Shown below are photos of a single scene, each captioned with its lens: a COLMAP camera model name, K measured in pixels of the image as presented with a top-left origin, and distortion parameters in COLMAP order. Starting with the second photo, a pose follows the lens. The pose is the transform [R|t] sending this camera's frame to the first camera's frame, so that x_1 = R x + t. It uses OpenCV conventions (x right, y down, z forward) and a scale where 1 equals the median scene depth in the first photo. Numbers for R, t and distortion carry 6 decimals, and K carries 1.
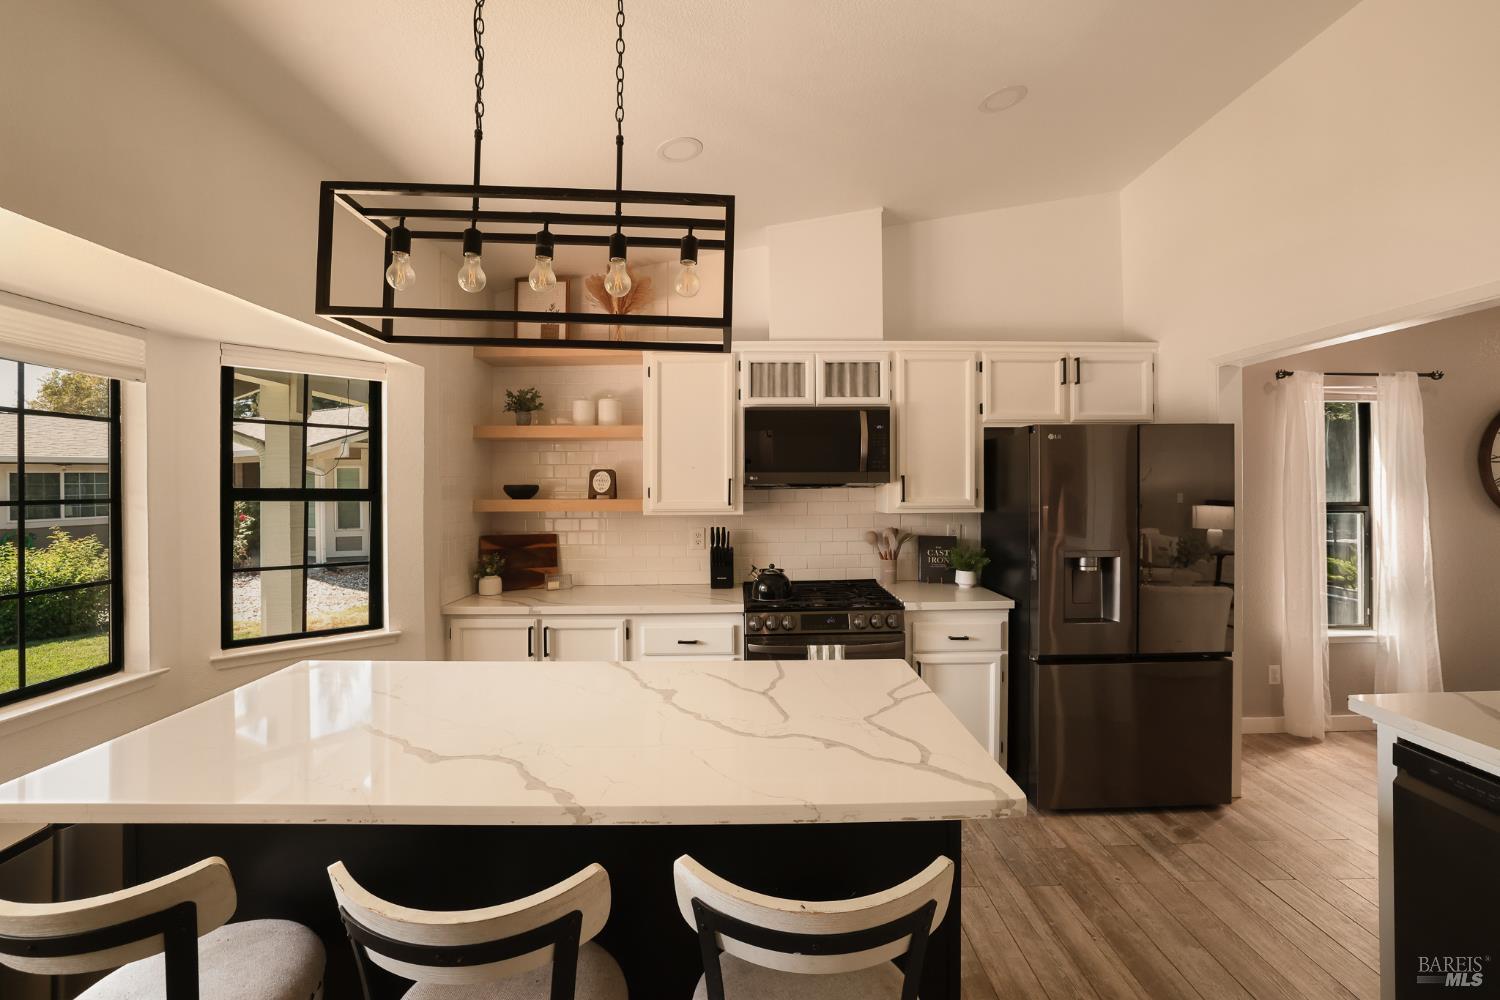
lens RADIAL K [[647.6, 0, 745.1], [0, 647.6, 489.6], [0, 0, 1]] dist [-0.046519, 0.014619]
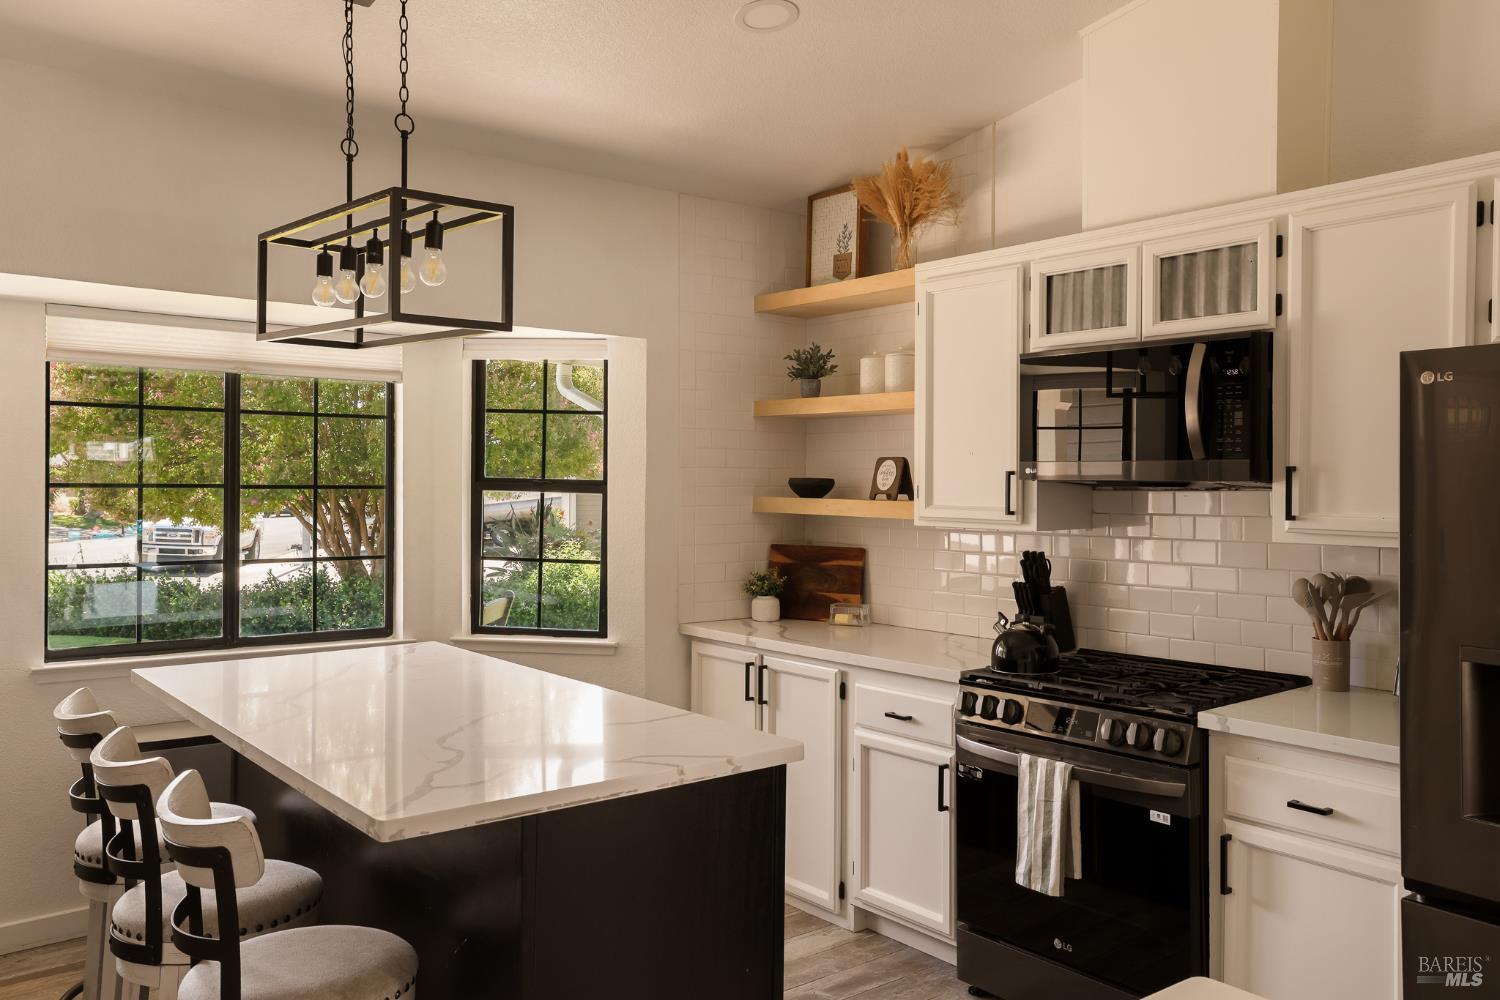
lens RADIAL K [[1170.4, 0, 750.0], [0, 1170.4, 500.0], [0, 0, 1]] dist [0.023206, 0.004144]
pose [[0.620898, 0.023763, -0.783531, 0.715791], [-0.013715, 0.999717, 0.019452, -0.008049], [0.783772, -0.001332, 0.621048, 0.121332]]
